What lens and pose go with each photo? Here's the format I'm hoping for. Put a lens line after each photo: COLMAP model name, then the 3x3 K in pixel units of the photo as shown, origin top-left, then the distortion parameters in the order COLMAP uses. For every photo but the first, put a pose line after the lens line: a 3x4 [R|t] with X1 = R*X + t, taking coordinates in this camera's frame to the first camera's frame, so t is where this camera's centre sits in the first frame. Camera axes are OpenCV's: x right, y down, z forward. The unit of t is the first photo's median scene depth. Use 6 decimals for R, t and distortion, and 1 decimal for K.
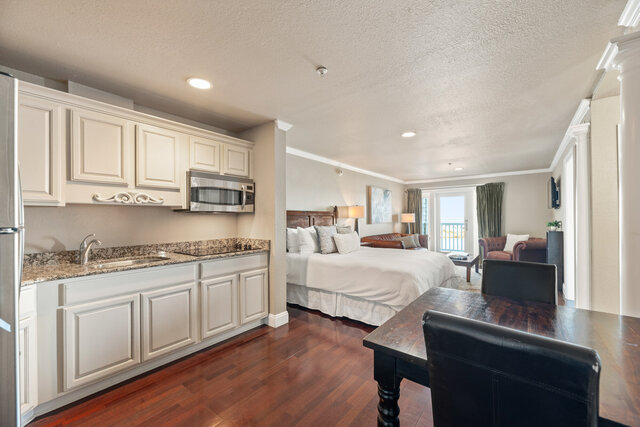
lens RADIAL K [[256.6, 0, 320.0], [0, 256.6, 216.6], [0, 0, 1]] dist [0.003679, -0.001181]
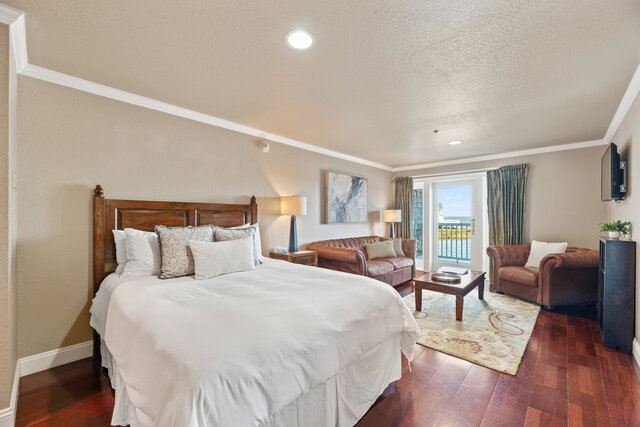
lens RADIAL K [[256.6, 0, 319.4], [0, 256.6, 217.6], [0, 0, 1]] dist [0.003679, -0.001181]
pose [[0.996223, 0.007485, -0.086507, 0.246852], [-0.006614, 0.999925, 0.010348, 0.004816], [0.086578, -0.009737, 0.996198, 0.301429]]
